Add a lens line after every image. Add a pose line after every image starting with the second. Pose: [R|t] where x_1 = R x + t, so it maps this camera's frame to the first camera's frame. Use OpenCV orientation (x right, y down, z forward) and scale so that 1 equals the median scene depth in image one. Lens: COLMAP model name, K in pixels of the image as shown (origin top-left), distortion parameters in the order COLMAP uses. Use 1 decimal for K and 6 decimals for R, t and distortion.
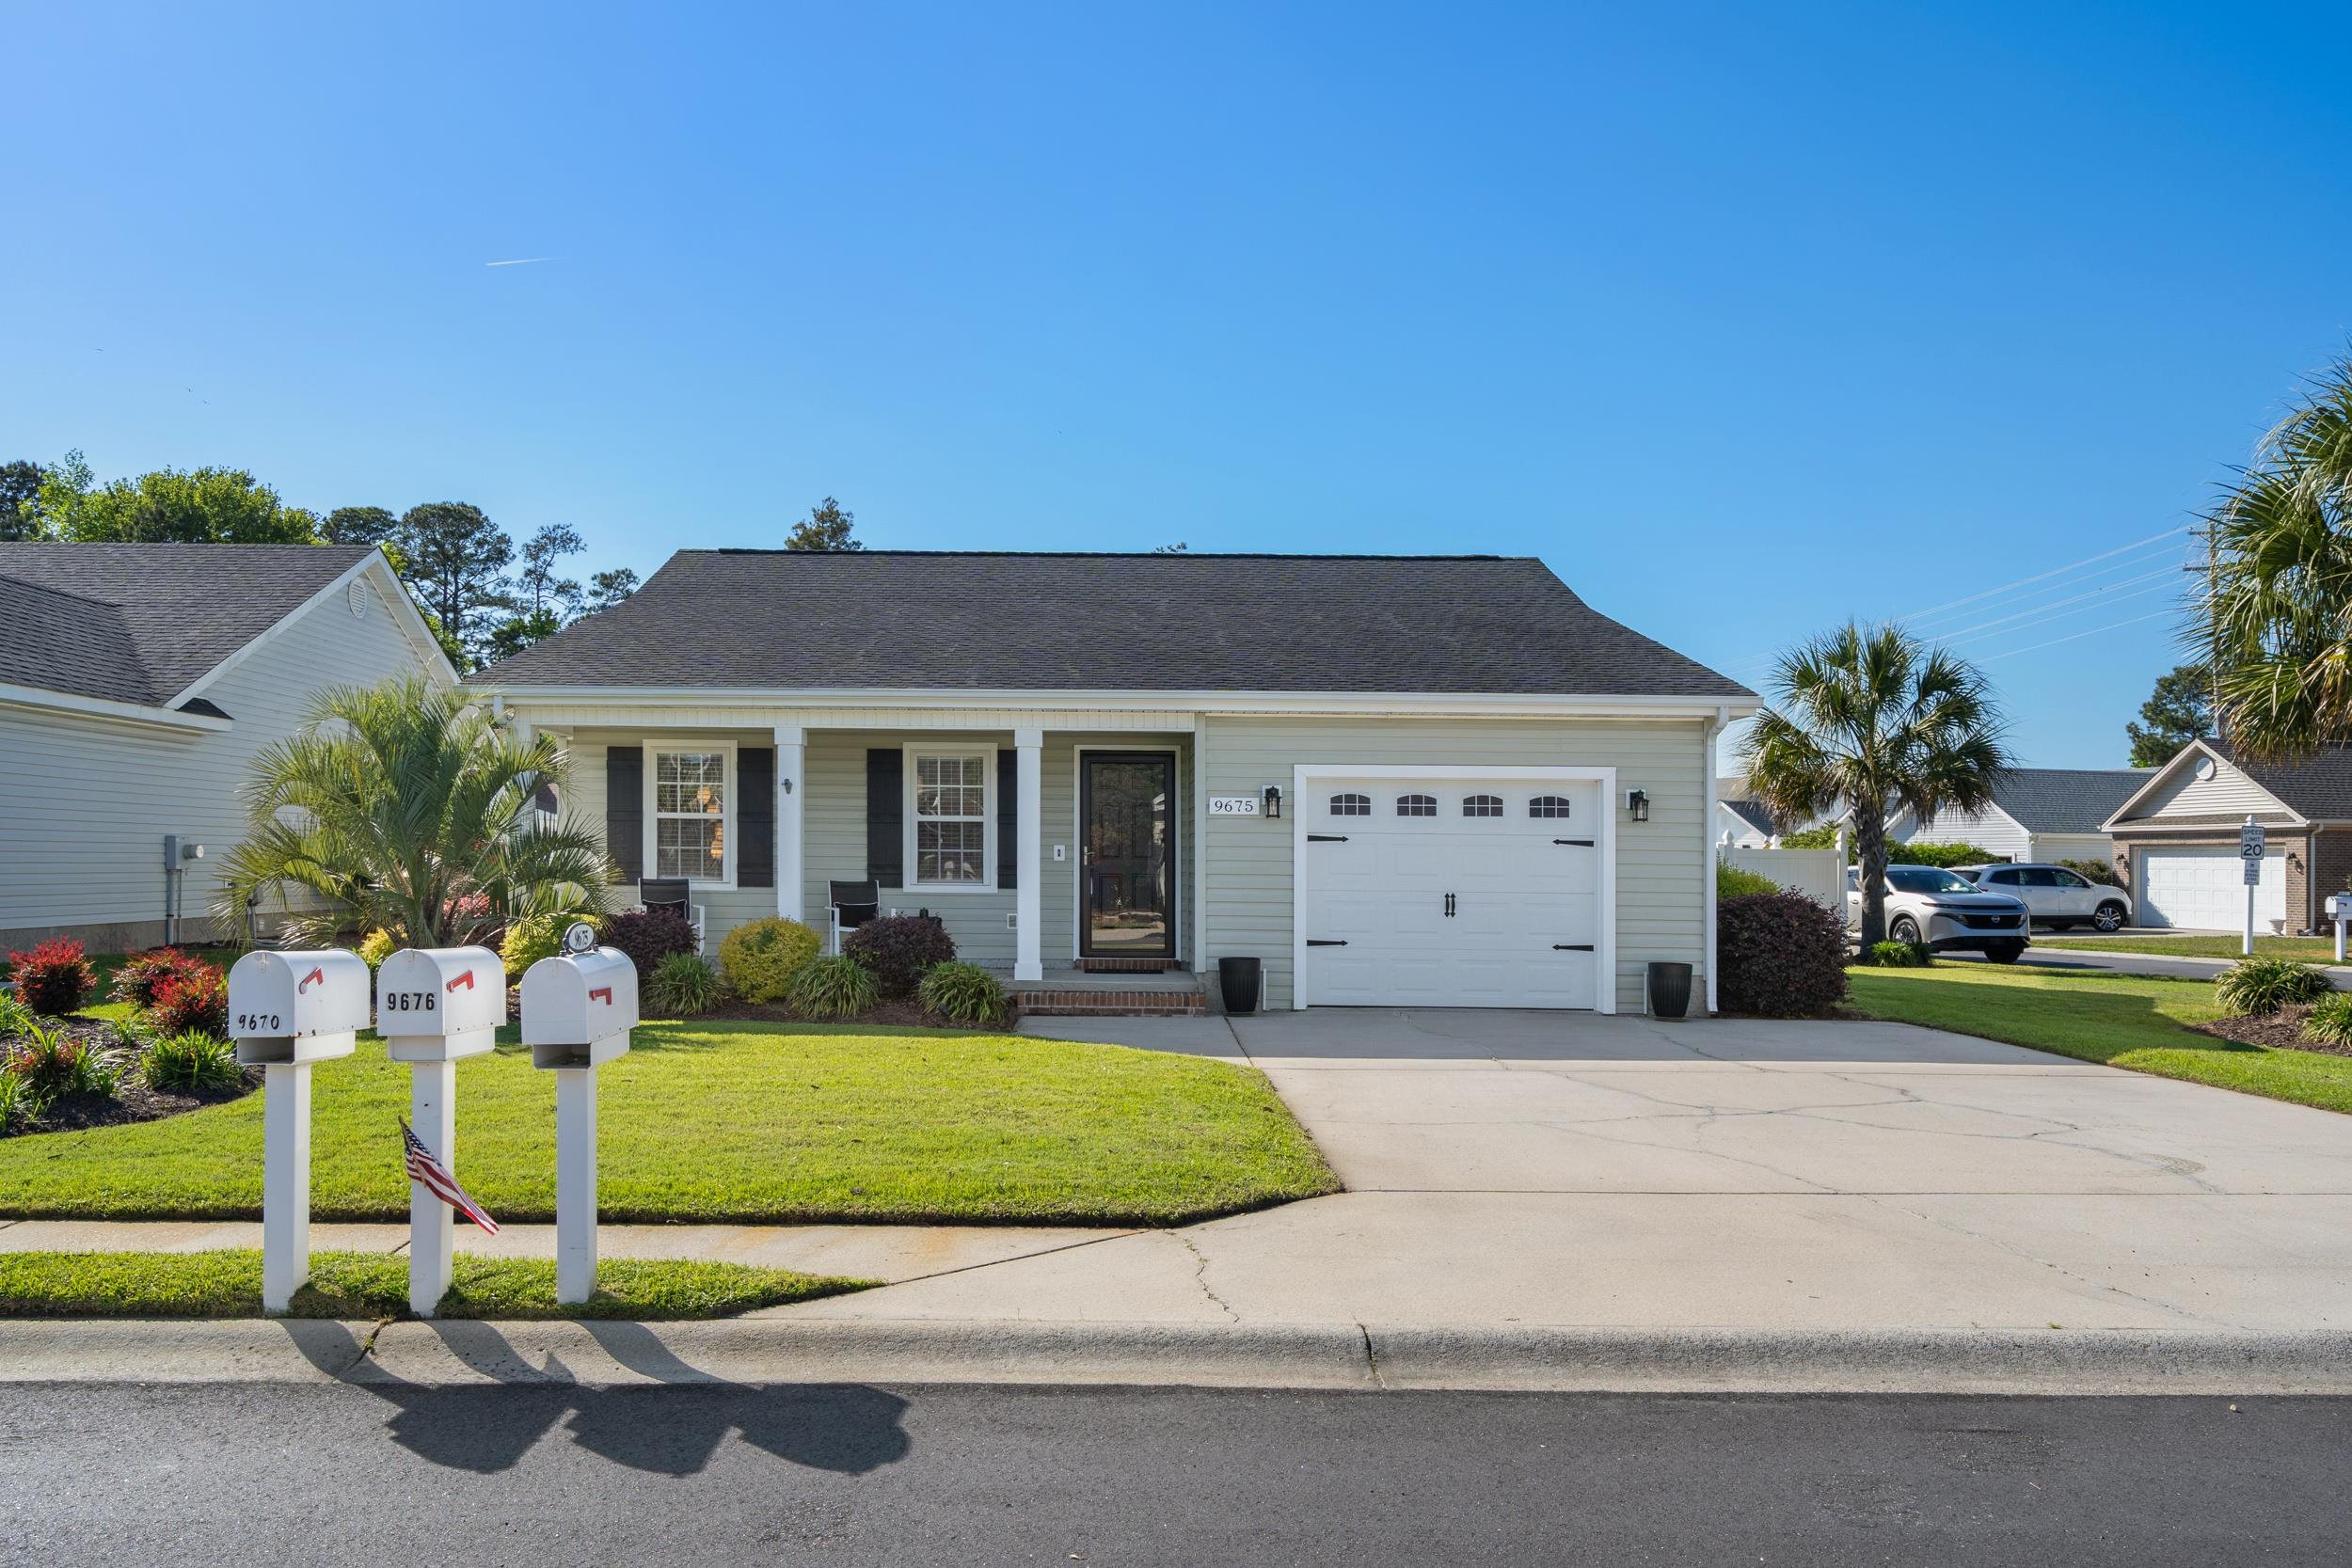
lens RADIAL K [[1753.0, 0, 1176.0], [0, 1753.0, 784.0], [0, 0, 1]] dist [0.006357, 0.004180]
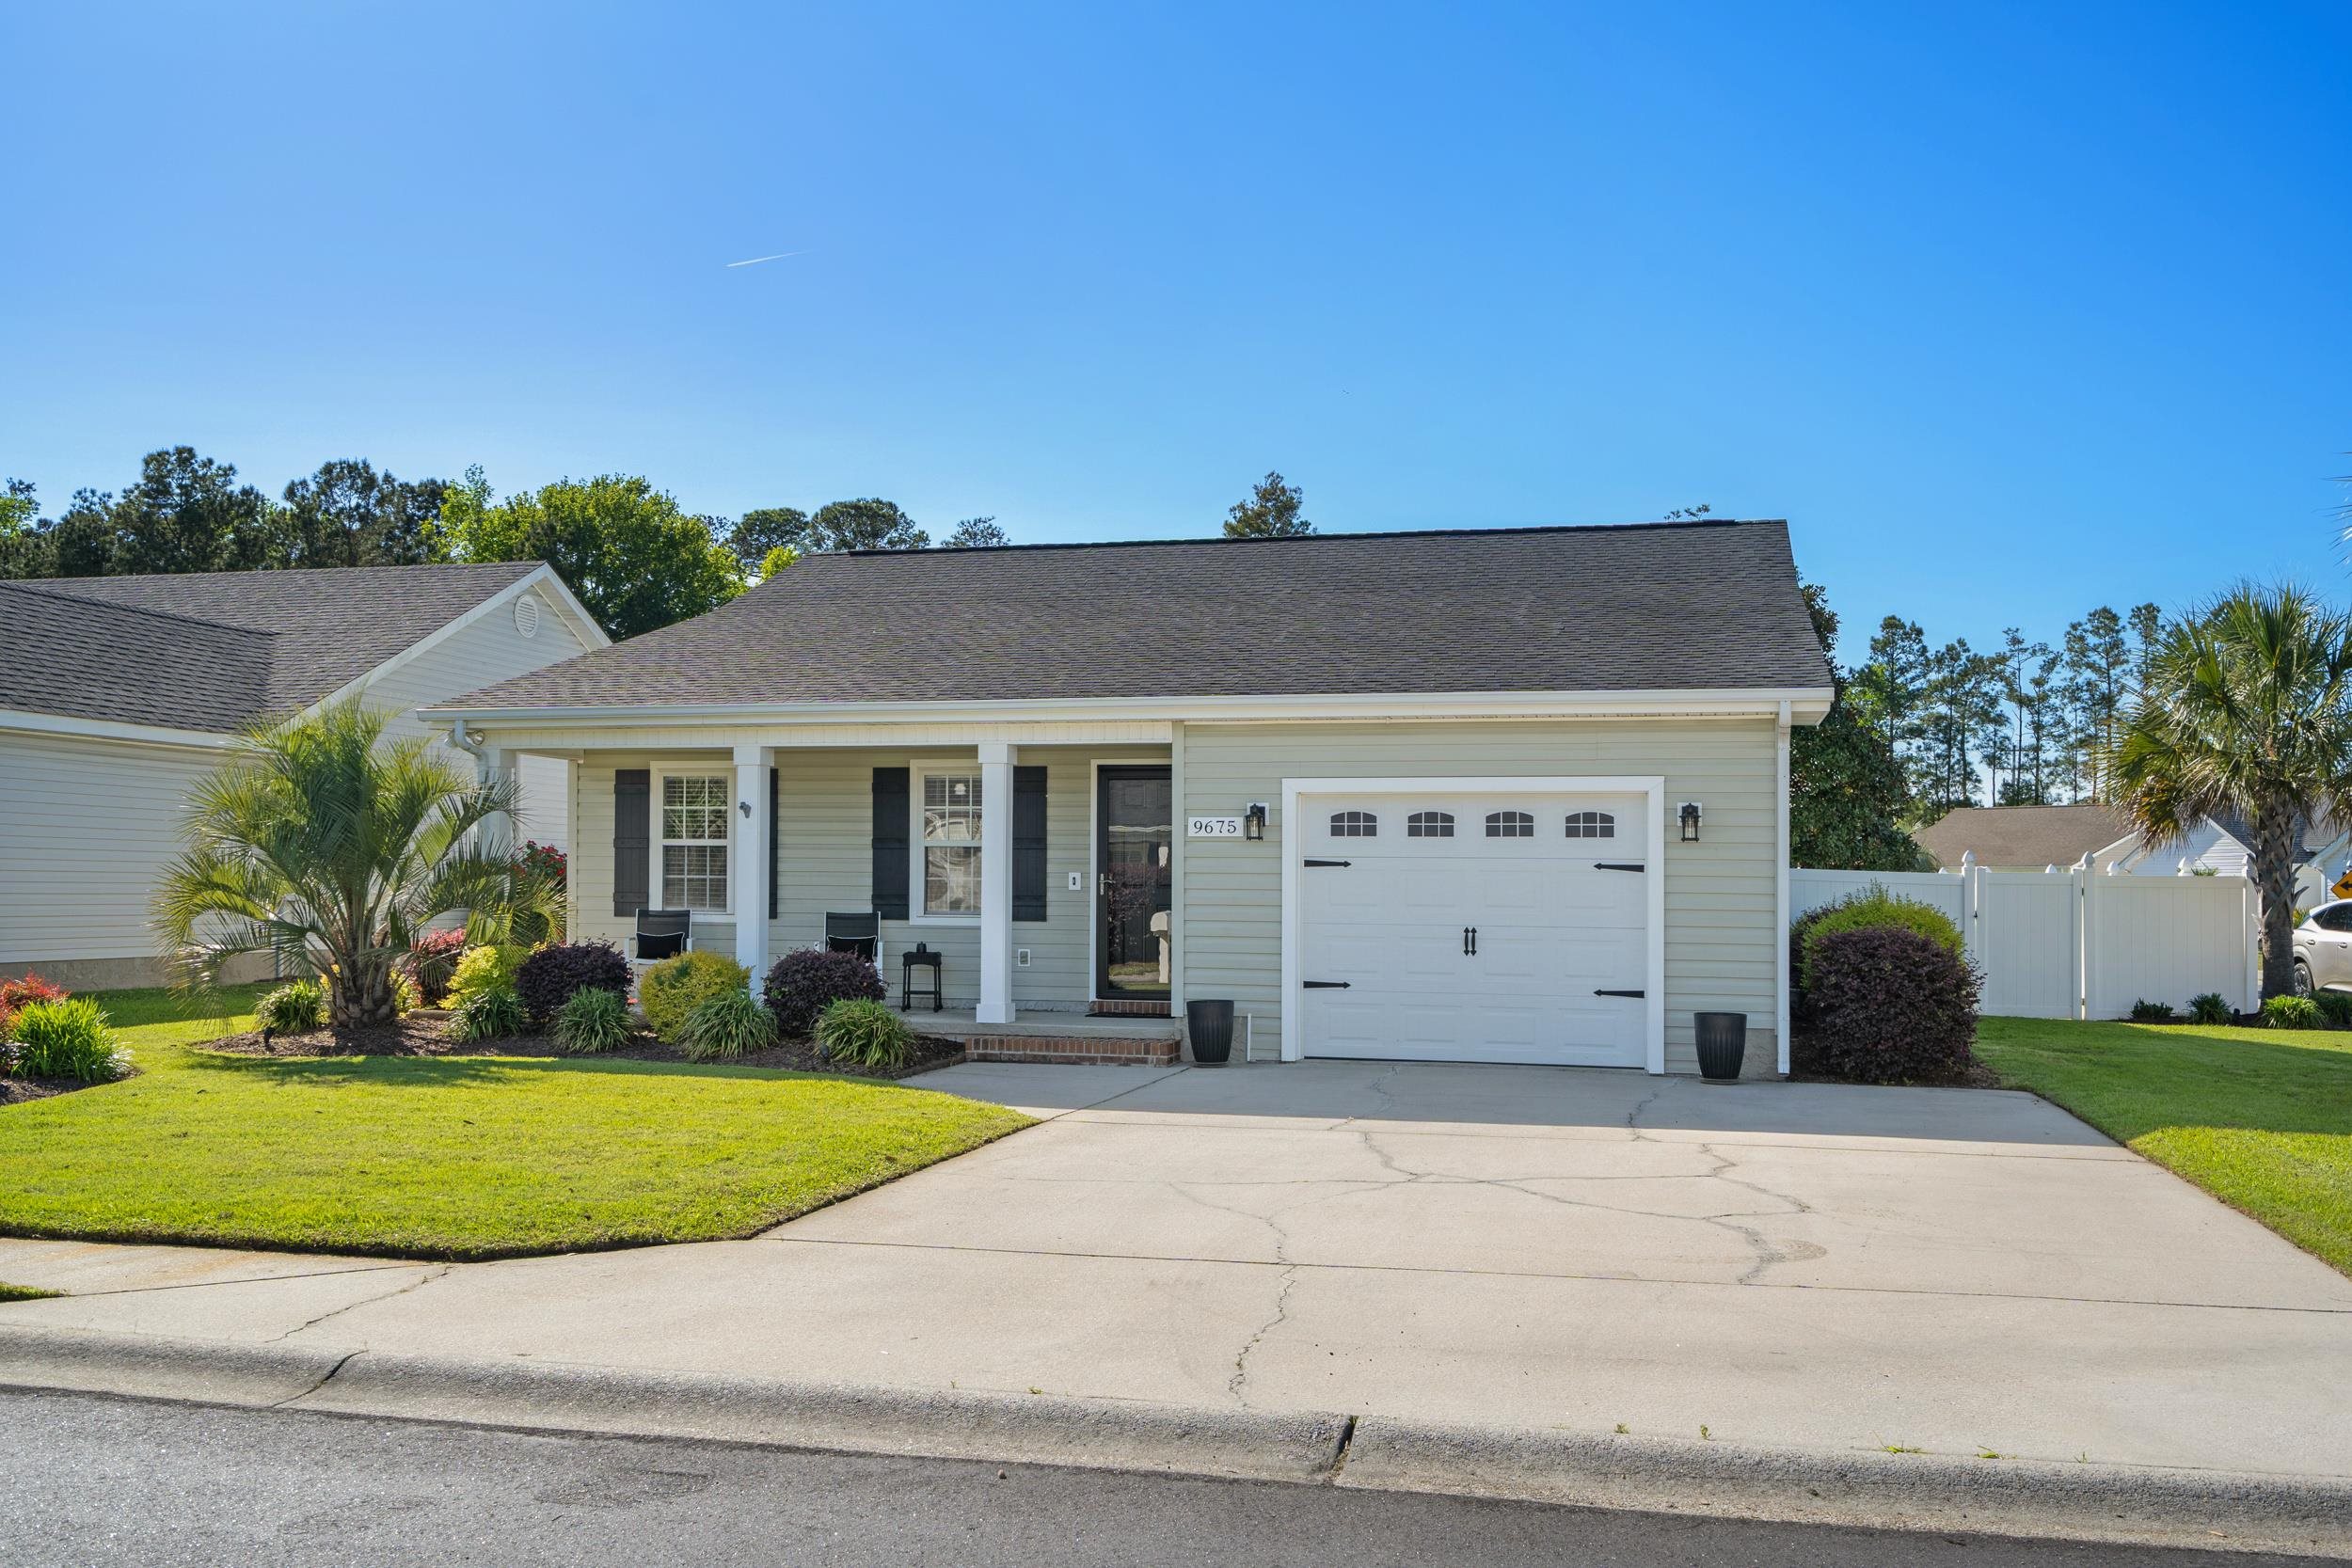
lens RADIAL K [[2074.6, 0, 1176.0], [0, 2074.6, 784.0], [0, 0, 1]] dist [0.007385, 0.005838]
pose [[0.970229, -0.013326, -0.241822, 0.261455], [0.010988, 0.999879, -0.011014, 0.002362], [0.241939, 0.008029, 0.970258, -0.008656]]
